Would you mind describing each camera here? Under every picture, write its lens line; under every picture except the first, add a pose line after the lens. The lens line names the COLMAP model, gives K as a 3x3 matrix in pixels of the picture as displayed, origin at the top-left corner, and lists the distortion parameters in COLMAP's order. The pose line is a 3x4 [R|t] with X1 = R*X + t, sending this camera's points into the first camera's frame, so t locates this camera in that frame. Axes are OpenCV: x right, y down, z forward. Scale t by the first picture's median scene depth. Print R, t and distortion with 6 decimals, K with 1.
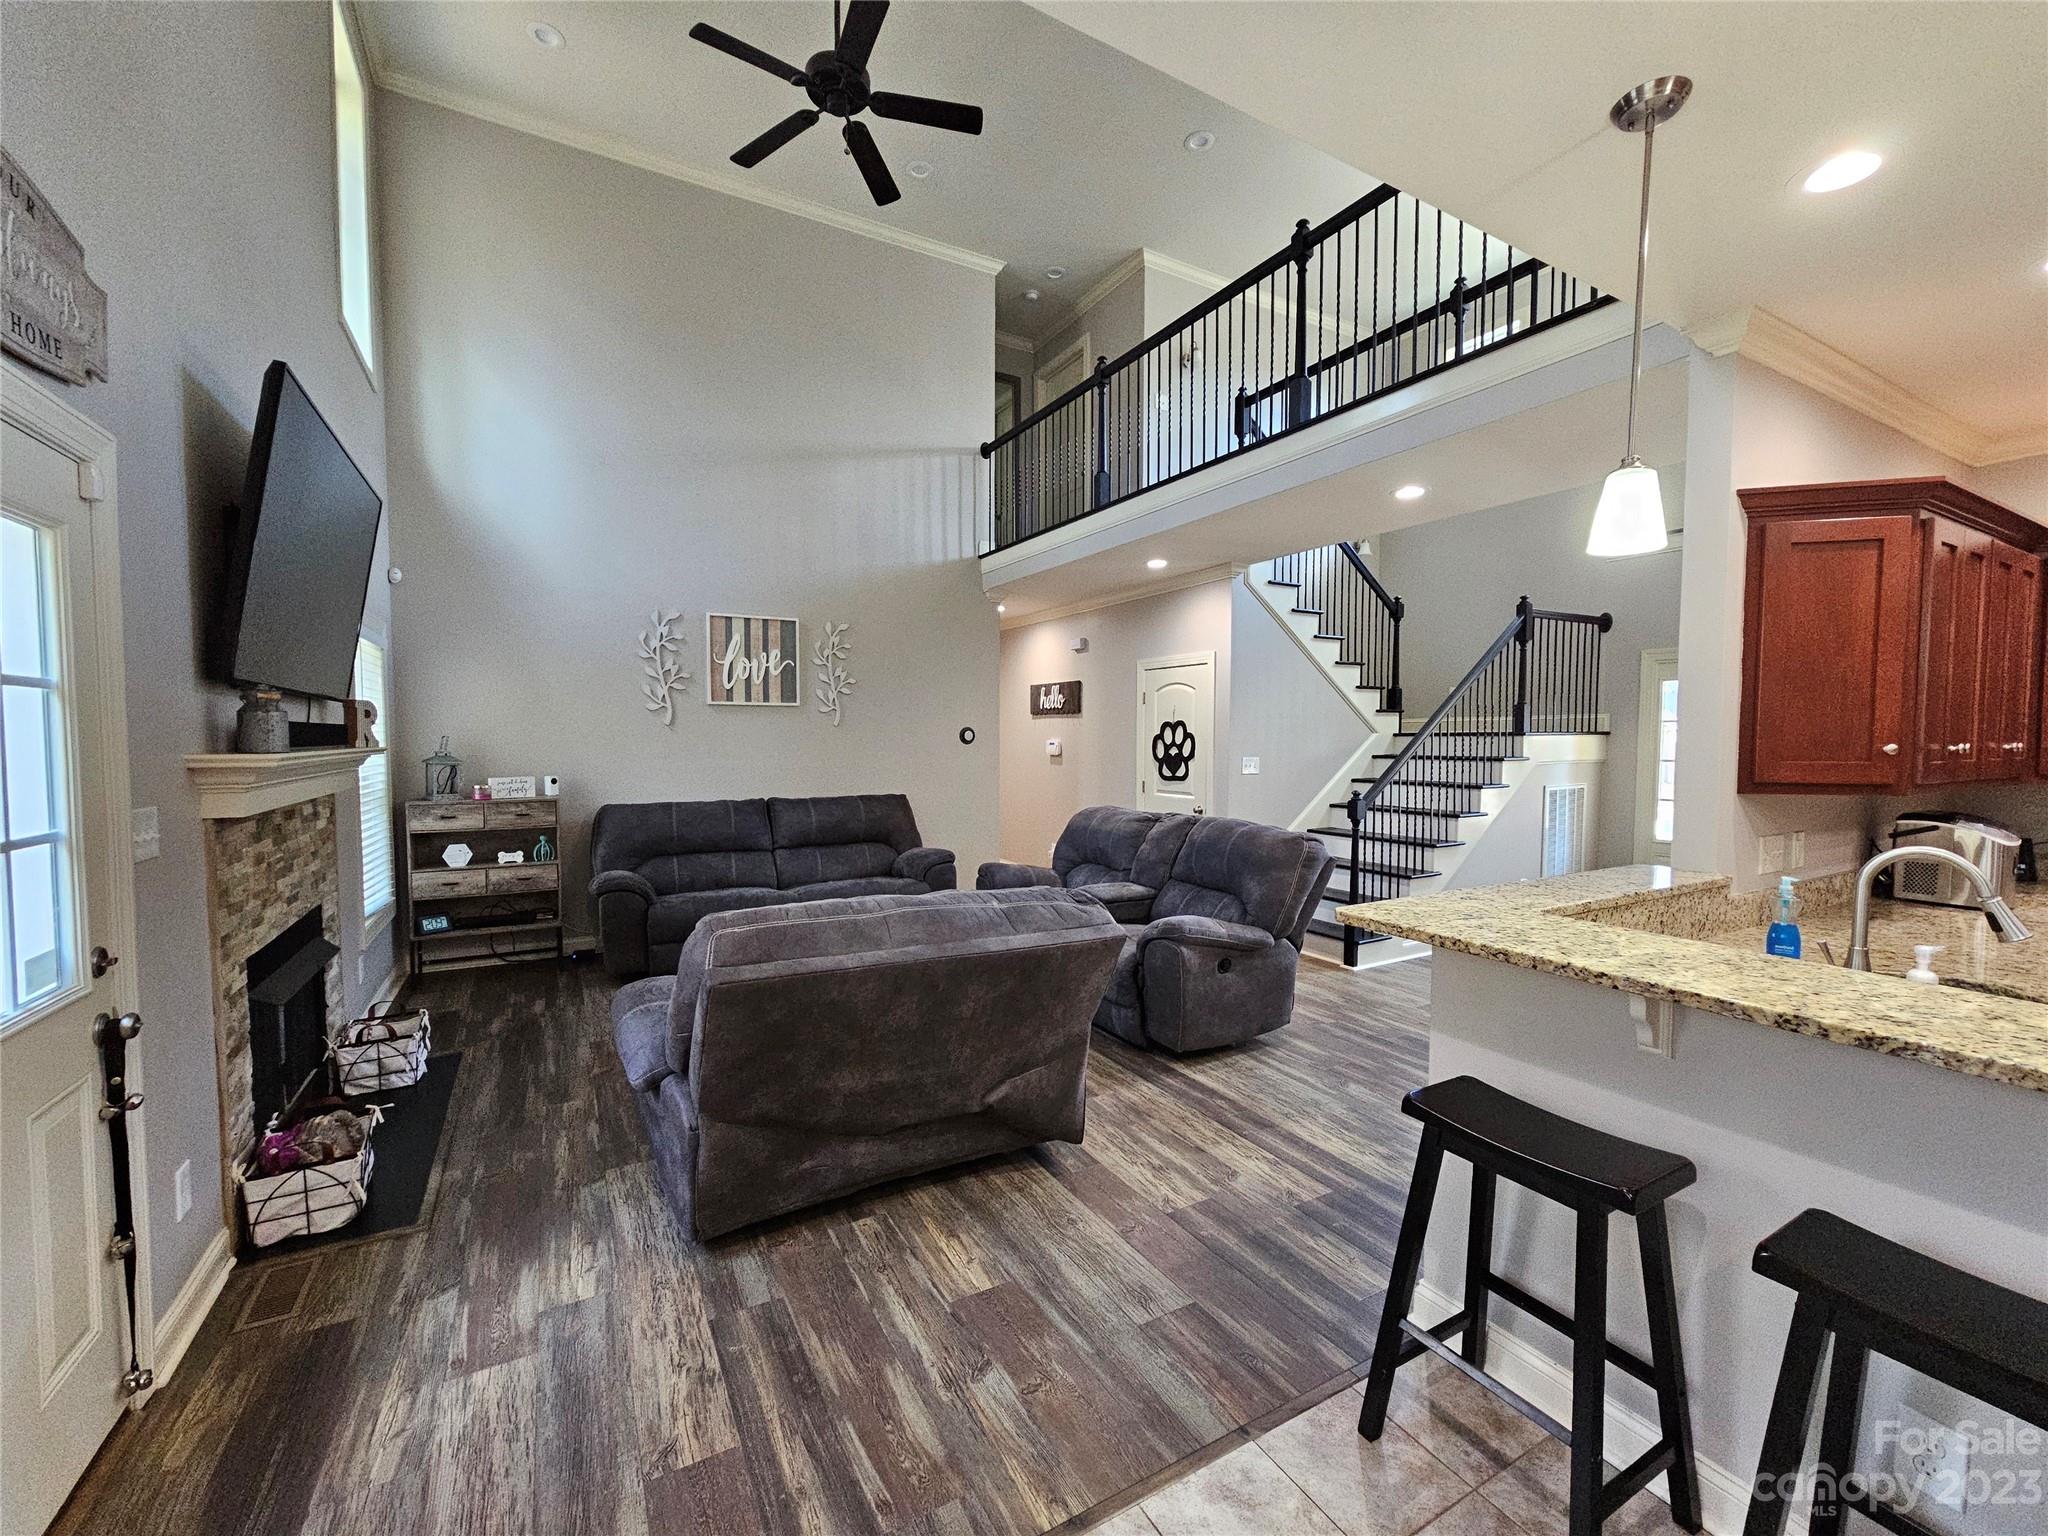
lens RADIAL K [[834.3, 0, 1021.2], [0, 834.3, 774.7], [0, 0, 1]] dist [0.000379, -0.000405]
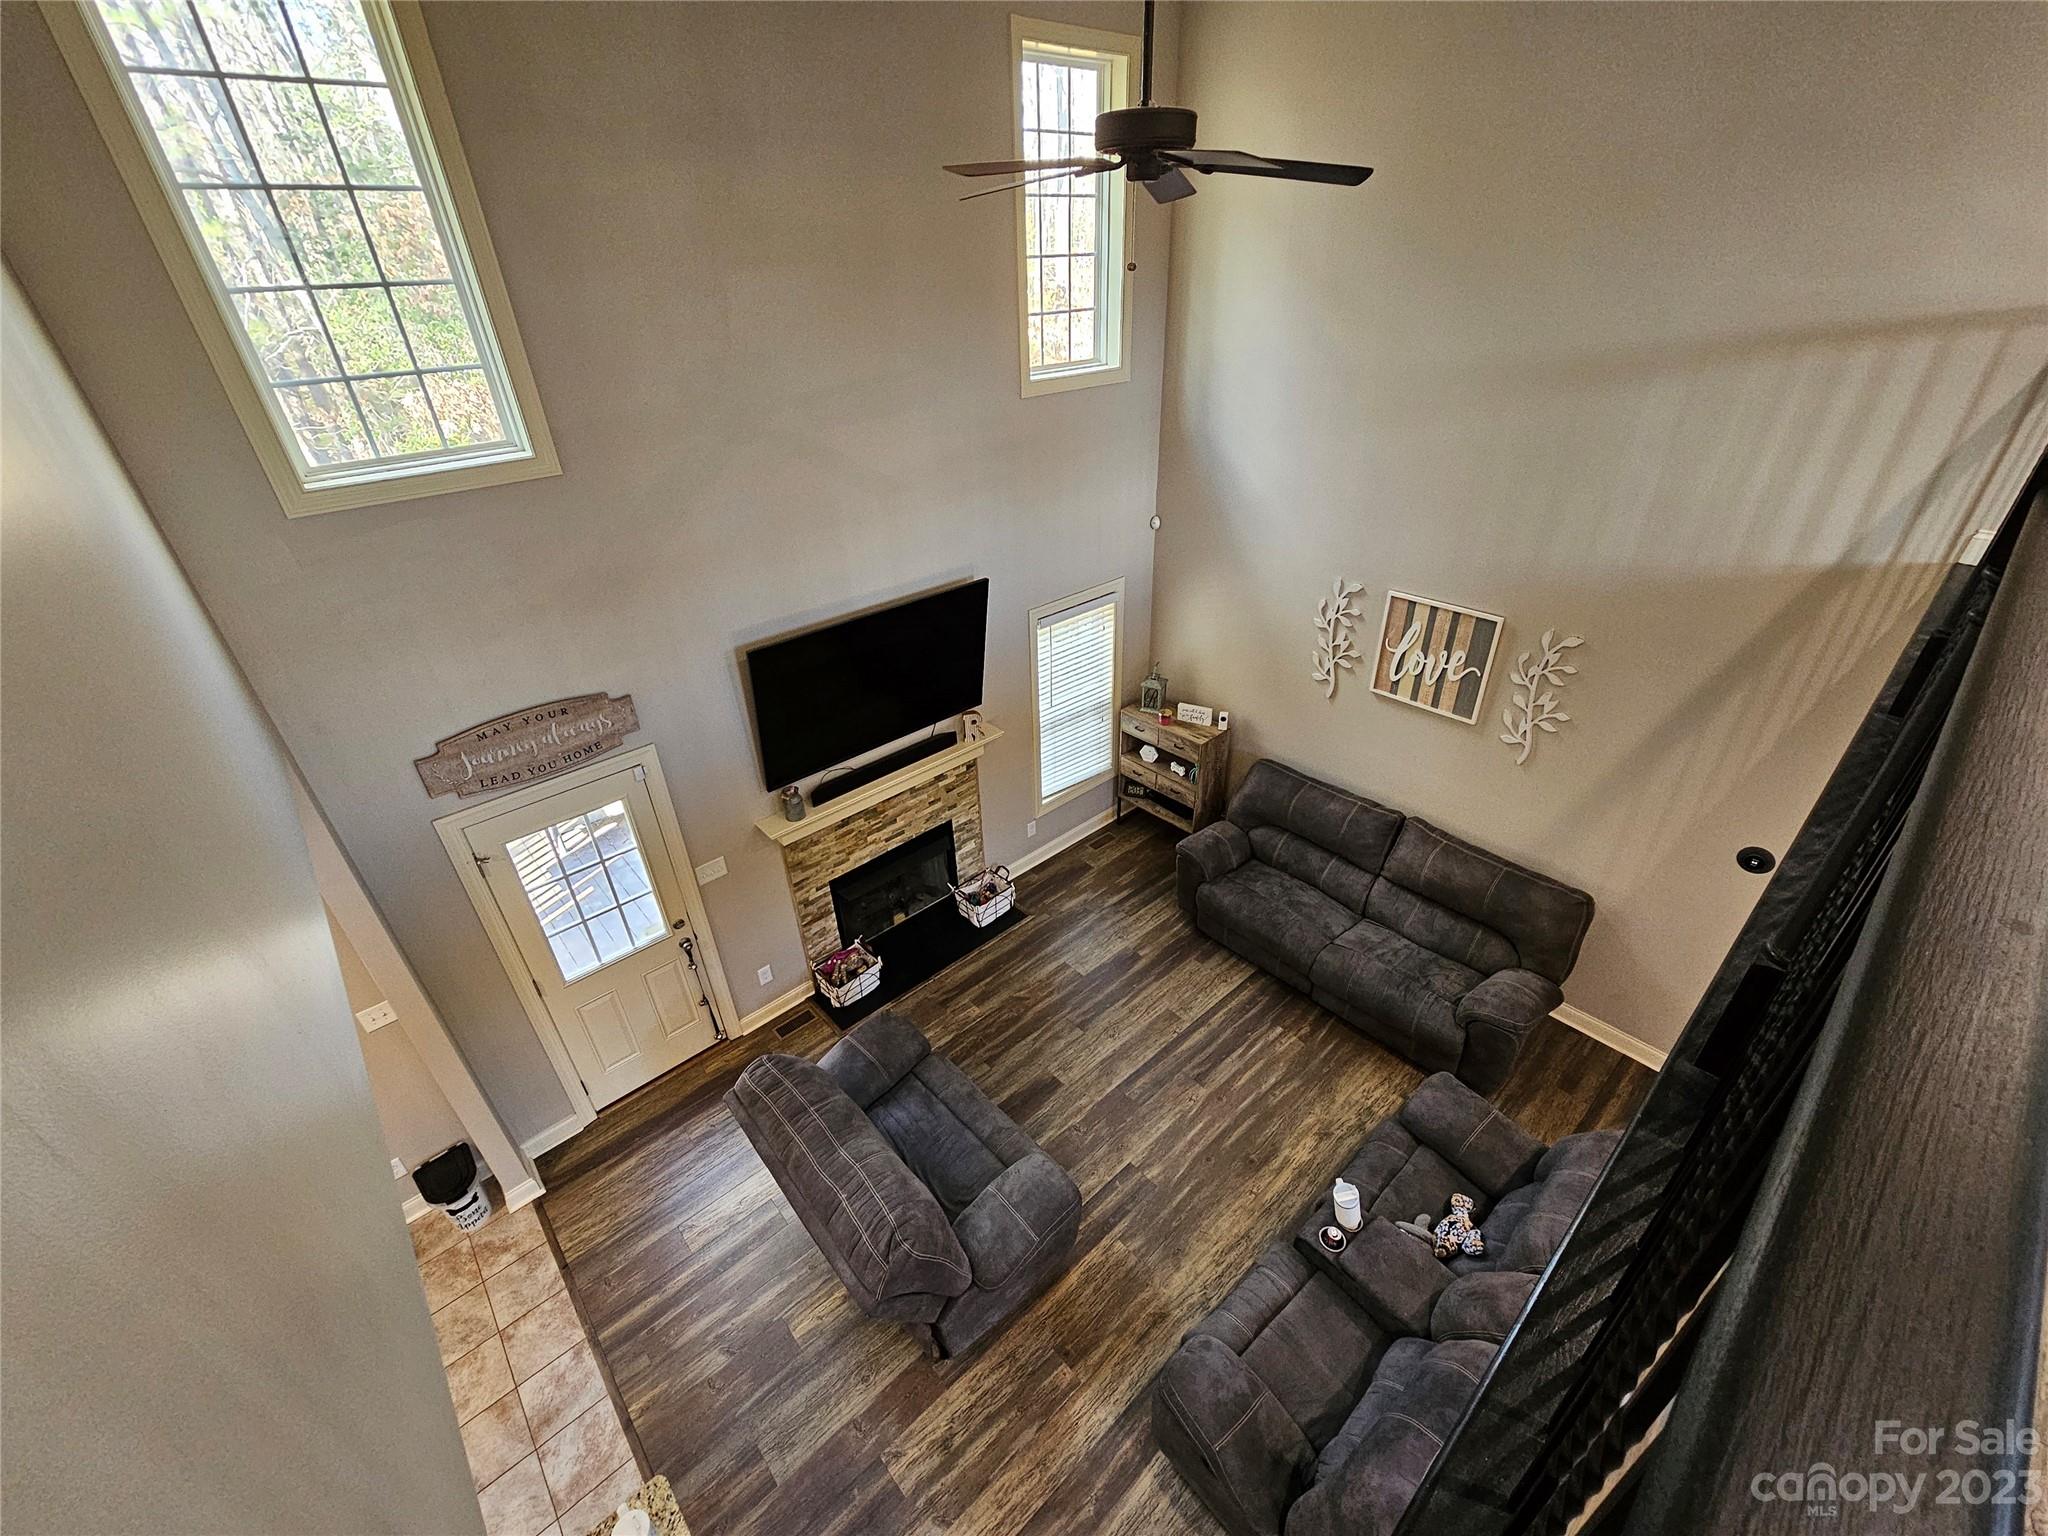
lens RADIAL K [[834.3, 0, 1021.2], [0, 834.3, 774.7], [0, 0, 1]] dist [0.000379, -0.000405]
pose [[0.212789, 0.504977, -0.836492, 0.369912], [-0.012011, 0.857385, 0.514535, -0.509762], [0.977024, -0.099441, 0.188507, 0.512413]]
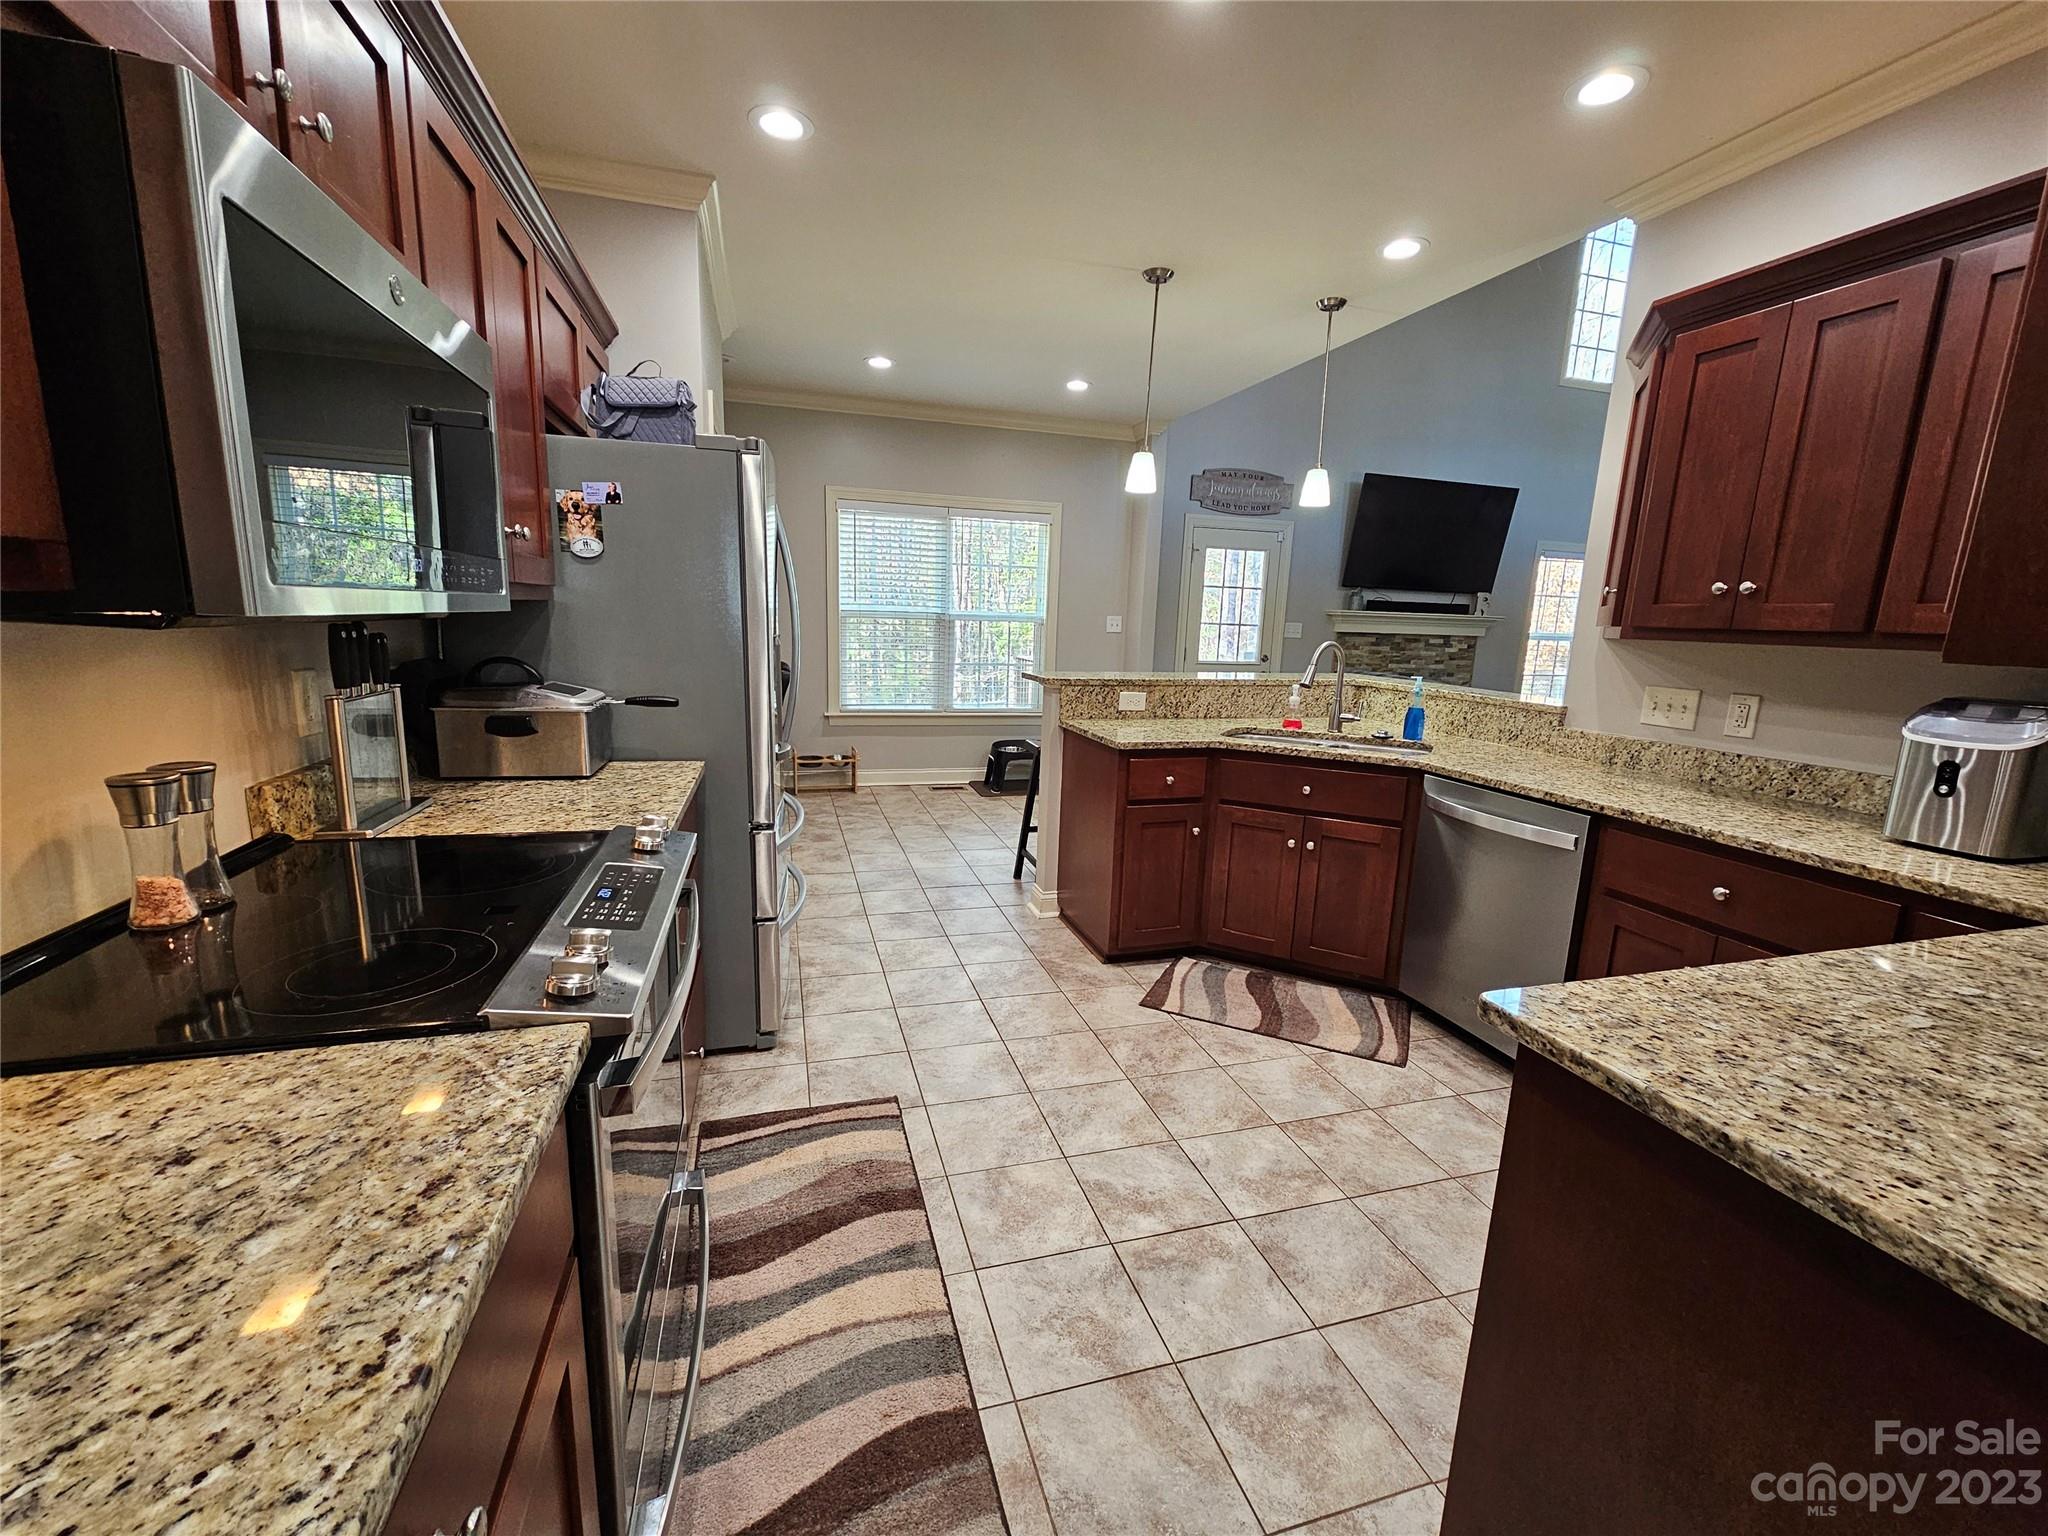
lens RADIAL K [[834.3, 0, 1021.2], [0, 834.3, 774.7], [0, 0, 1]] dist [0.000379, -0.000405]
pose [[-0.224670, 0.175699, -0.958464, 1.001390], [-0.081458, 0.976781, 0.198151, 0.022582], [0.971024, 0.122593, -0.205141, 0.234393]]
